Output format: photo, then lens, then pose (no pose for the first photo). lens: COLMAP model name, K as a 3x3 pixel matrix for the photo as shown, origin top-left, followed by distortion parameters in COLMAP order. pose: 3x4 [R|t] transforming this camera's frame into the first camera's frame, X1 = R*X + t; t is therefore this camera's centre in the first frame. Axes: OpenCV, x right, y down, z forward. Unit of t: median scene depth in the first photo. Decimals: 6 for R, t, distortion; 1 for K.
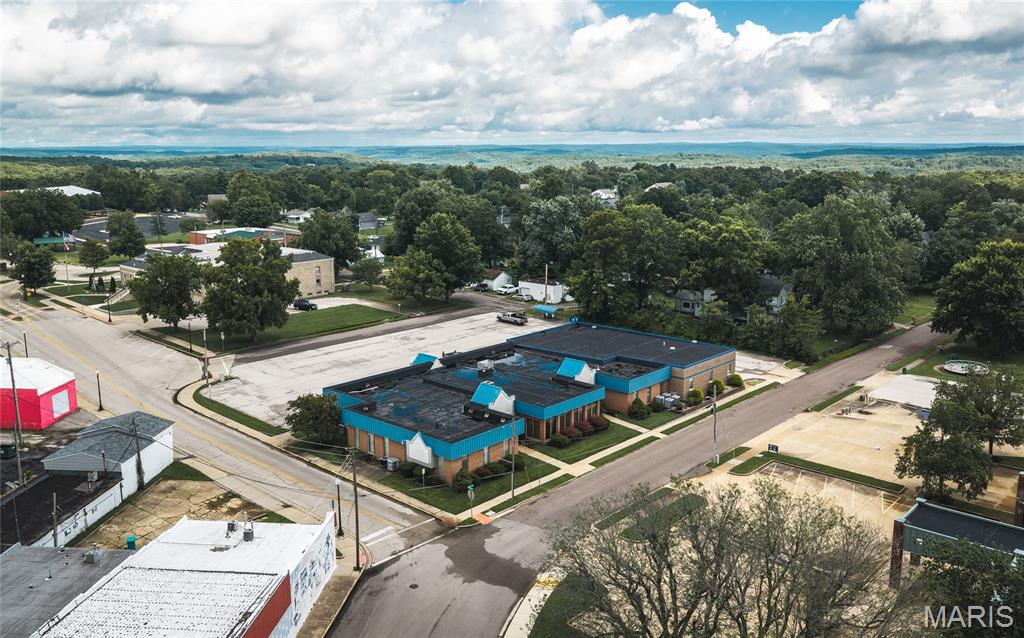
lens RADIAL K [[851.3, 0, 514.3], [0, 851.3, 320.0], [0, 0, 1]] dist [0.009083, -0.005432]
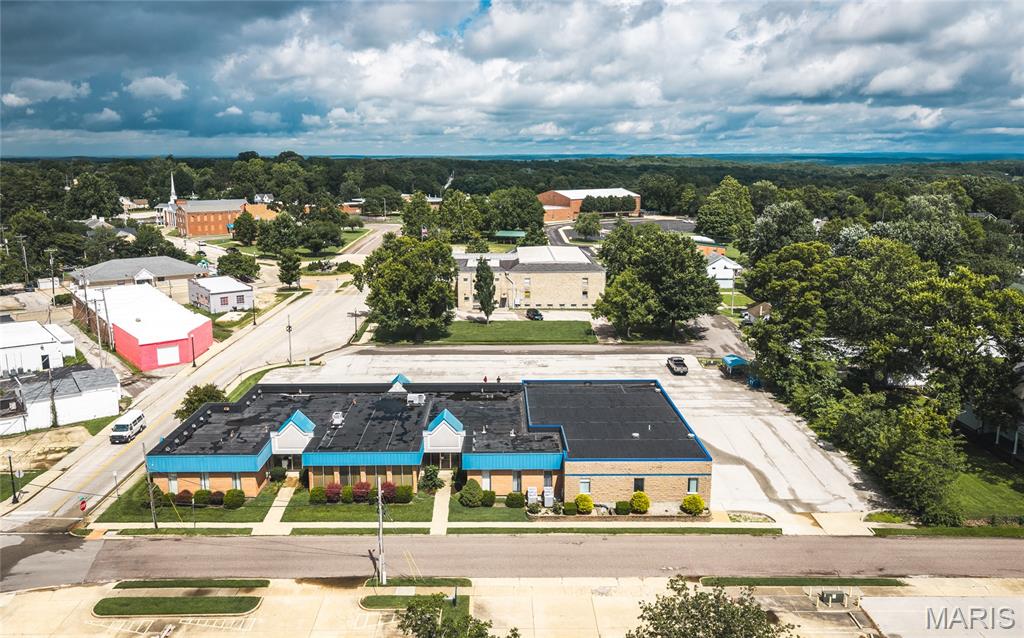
lens RADIAL K [[849.2, 0, 515.9], [0, 849.2, 335.9], [0, 0, 1]] dist [0.008795, -0.008453]
pose [[0.684184, 0.159215, -0.711718, 0.612130], [-0.151307, 0.985635, 0.075038, -0.087937], [0.713441, 0.056348, 0.698446, 0.419626]]
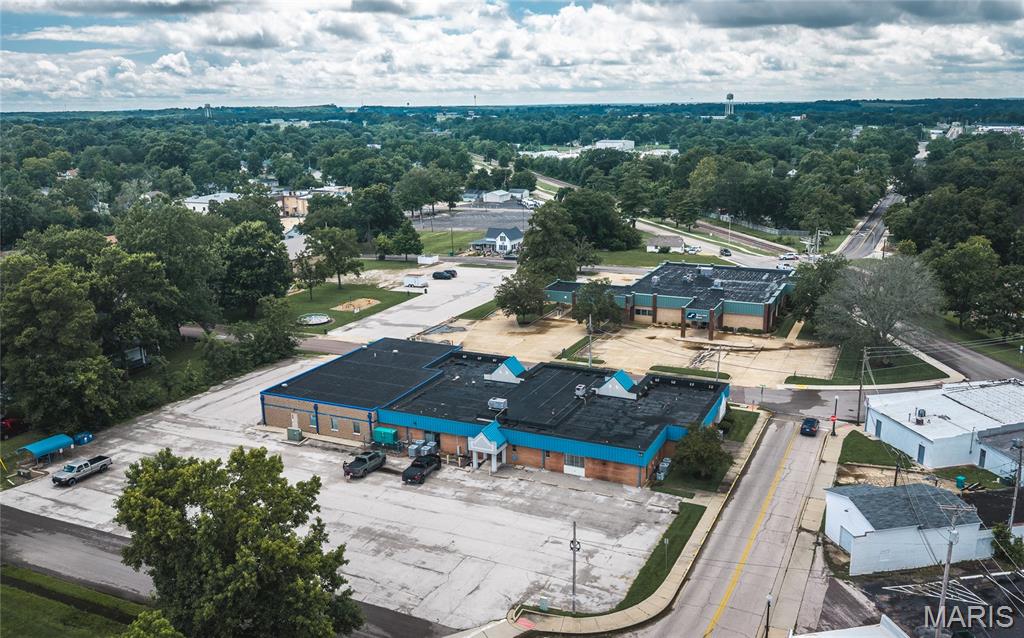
lens RADIAL K [[849.2, 0, 515.9], [0, 849.2, 335.9], [0, 0, 1]] dist [0.008795, -0.008453]
pose [[-0.289989, -0.244717, 0.925213, -0.807797], [0.210135, 0.926881, 0.311021, -0.274862], [-0.933675, 0.284613, -0.217362, 1.078002]]
